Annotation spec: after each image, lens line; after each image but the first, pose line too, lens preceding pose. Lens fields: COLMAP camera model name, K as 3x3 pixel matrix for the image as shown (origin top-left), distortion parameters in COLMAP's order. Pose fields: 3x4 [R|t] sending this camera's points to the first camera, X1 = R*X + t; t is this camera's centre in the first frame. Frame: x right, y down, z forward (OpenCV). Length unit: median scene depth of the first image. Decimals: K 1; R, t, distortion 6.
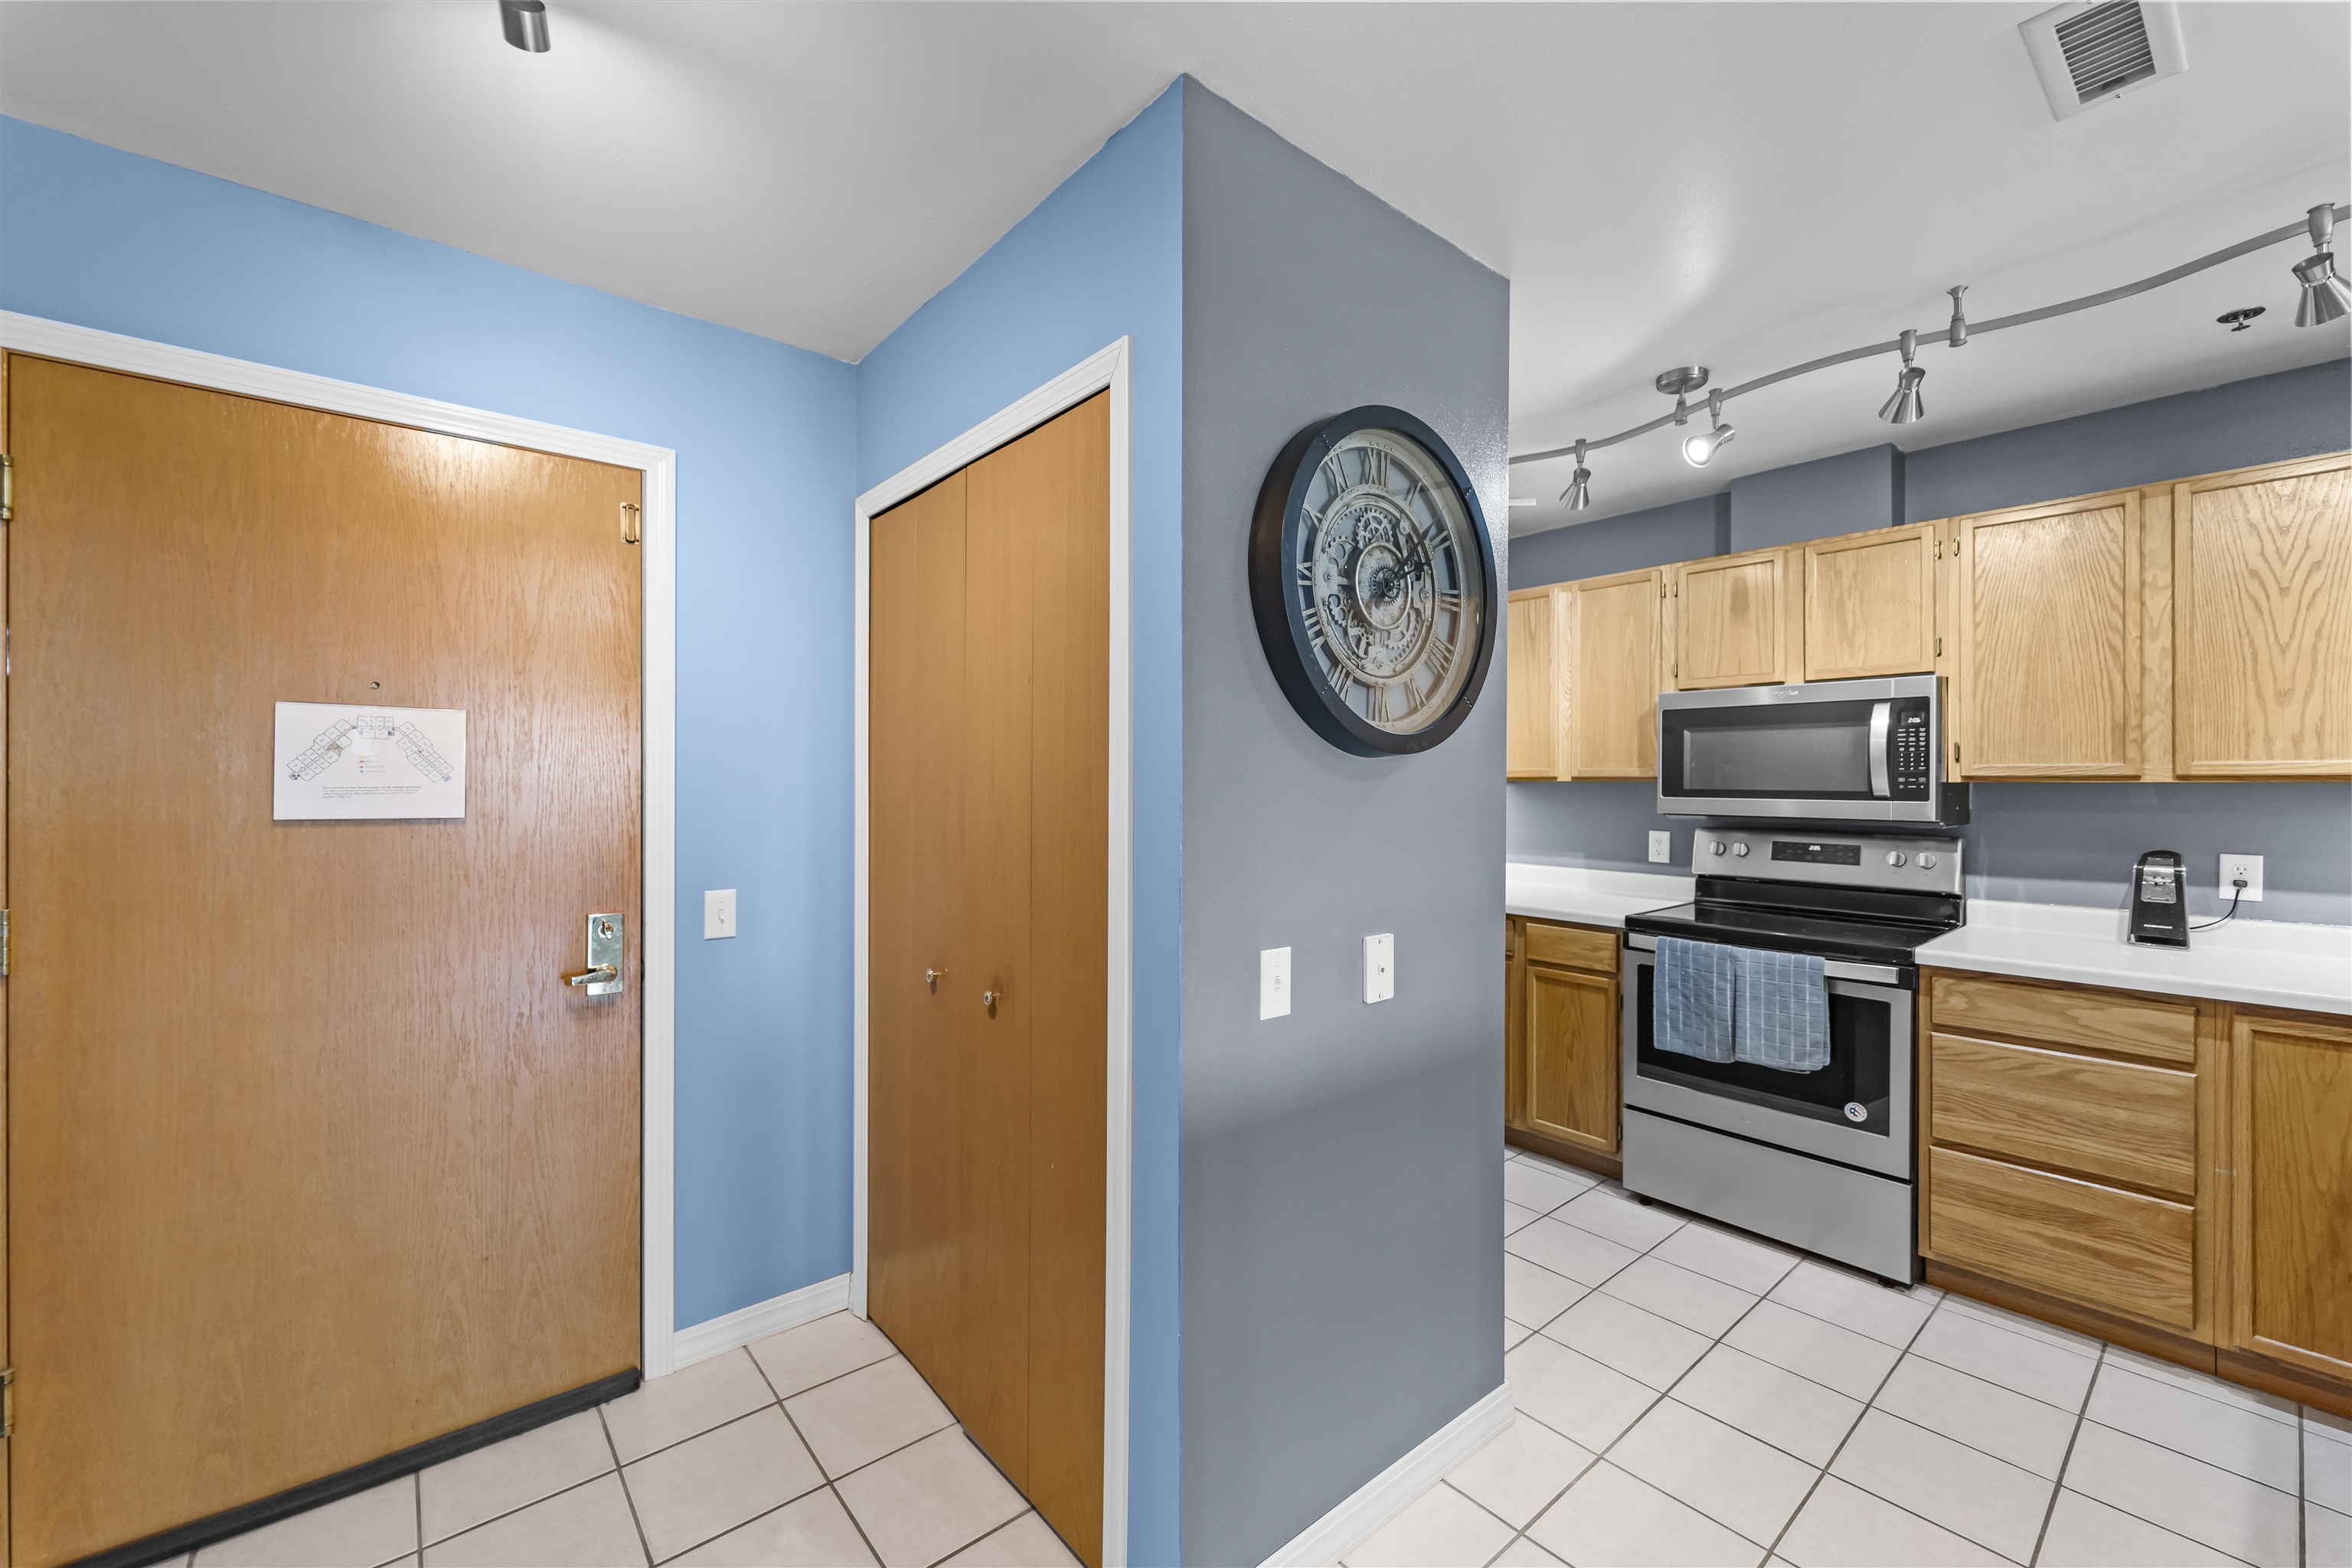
lens RADIAL K [[951.3, 0, 1171.4], [0, 951.3, 783.9], [0, 0, 1]] dist [0.001836, -0.001530]
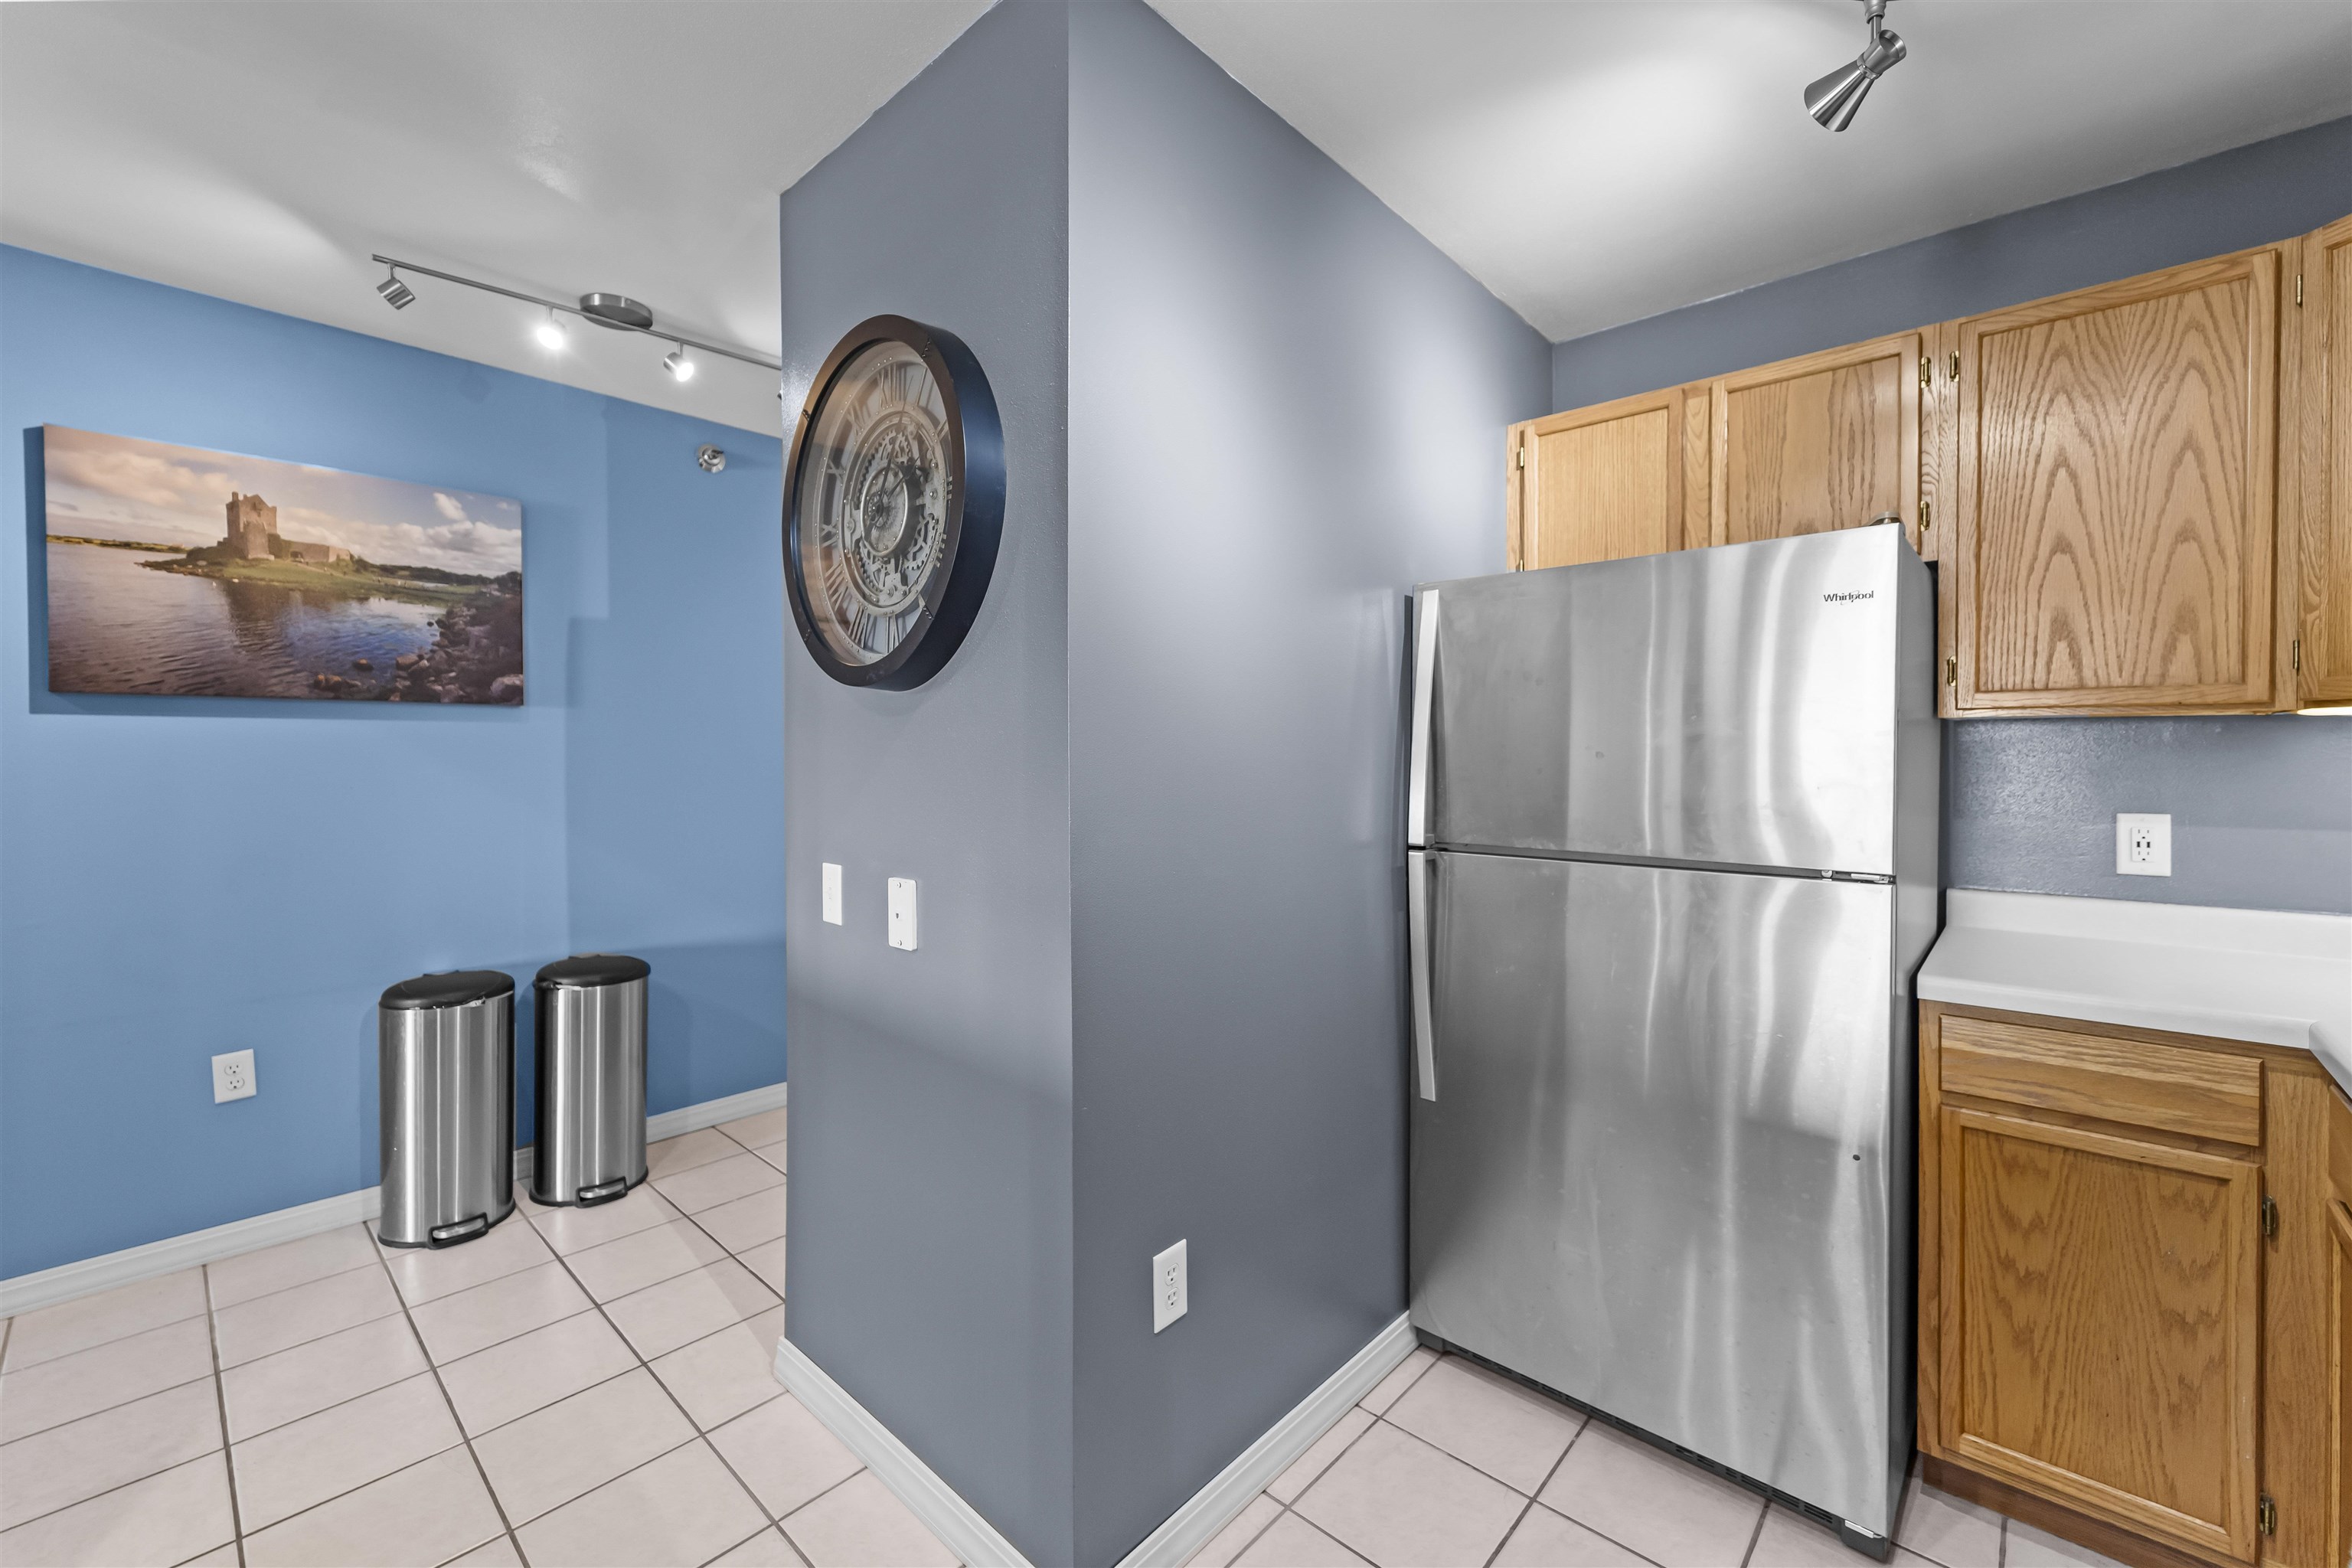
lens RADIAL K [[951.3, 0, 1173.5], [0, 951.3, 765.2], [0, 0, 1]] dist [0.001836, -0.001530]
pose [[0.126342, 0.009470, -0.991942, 0.850956], [-0.001110, 0.999955, 0.009405, 0.026703], [0.991986, -0.000087, 0.126347, 0.827116]]
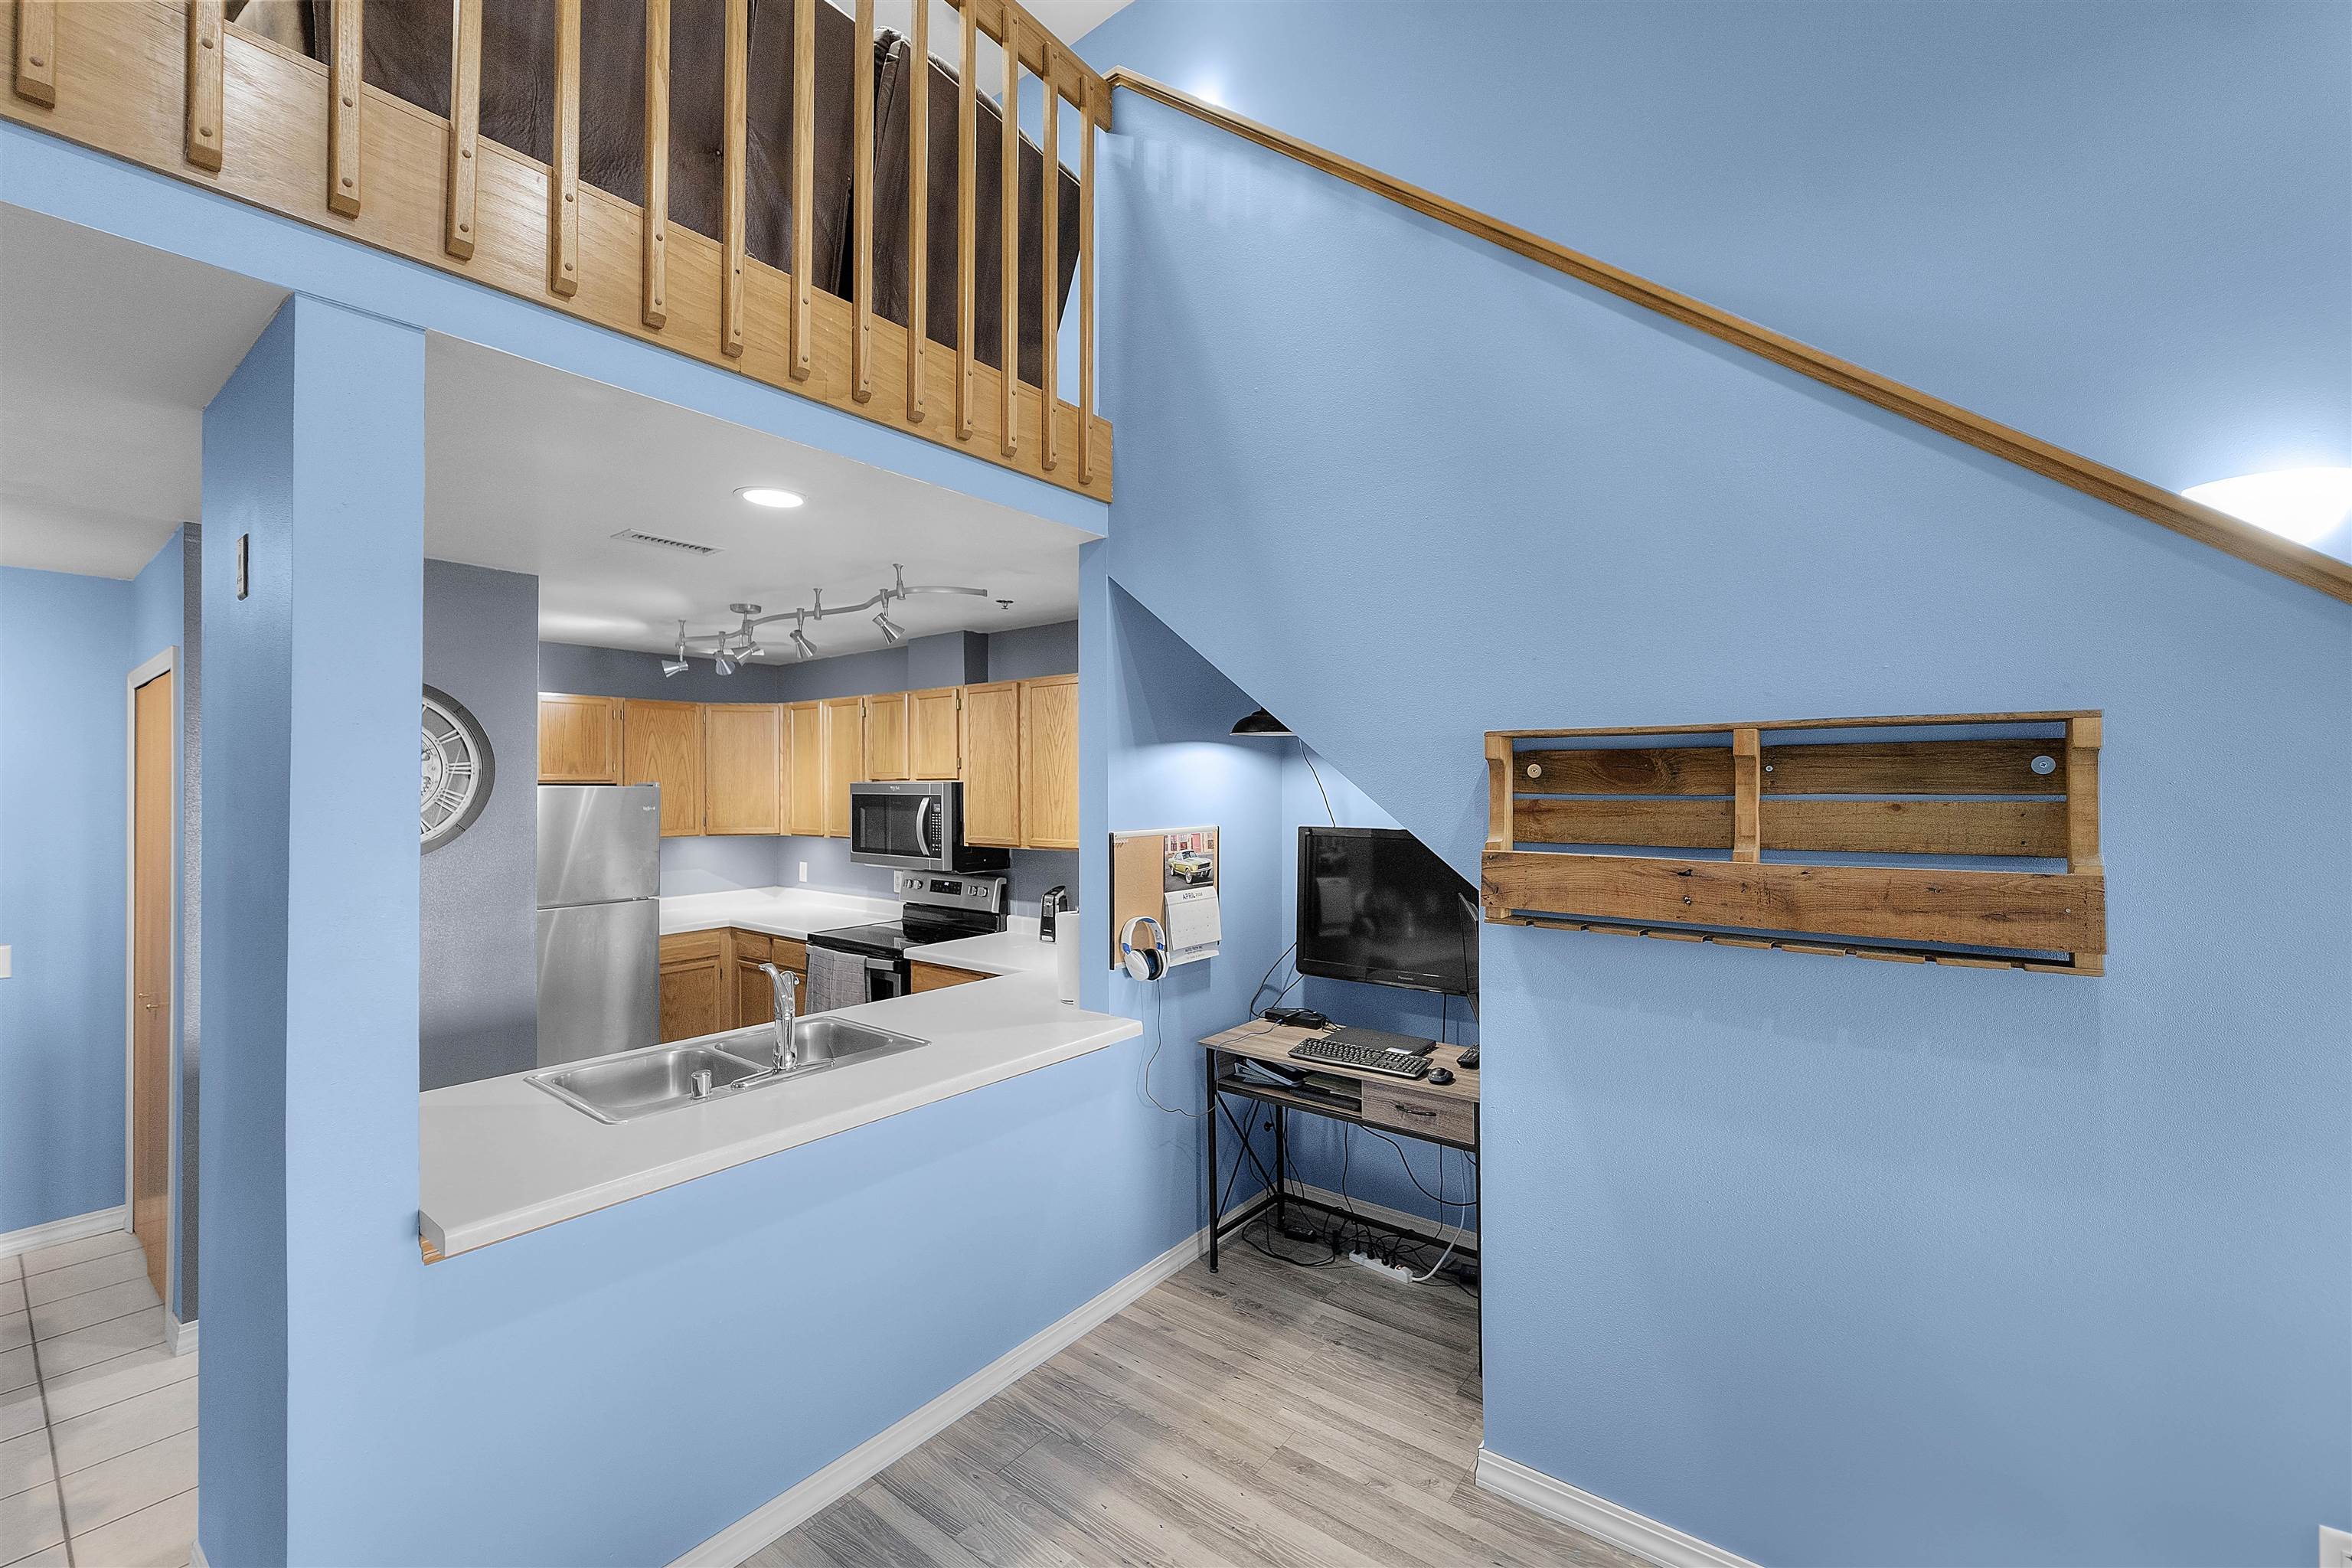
lens RADIAL K [[951.3, 0, 1183.9], [0, 951.3, 781.0], [0, 0, 1]] dist [0.001836, -0.001530]
pose [[0.976602, -0.004719, 0.215002, 0.939370], [0.006238, 0.999960, -0.006388, -0.114553], [-0.214964, 0.007580, 0.976593, -0.783200]]
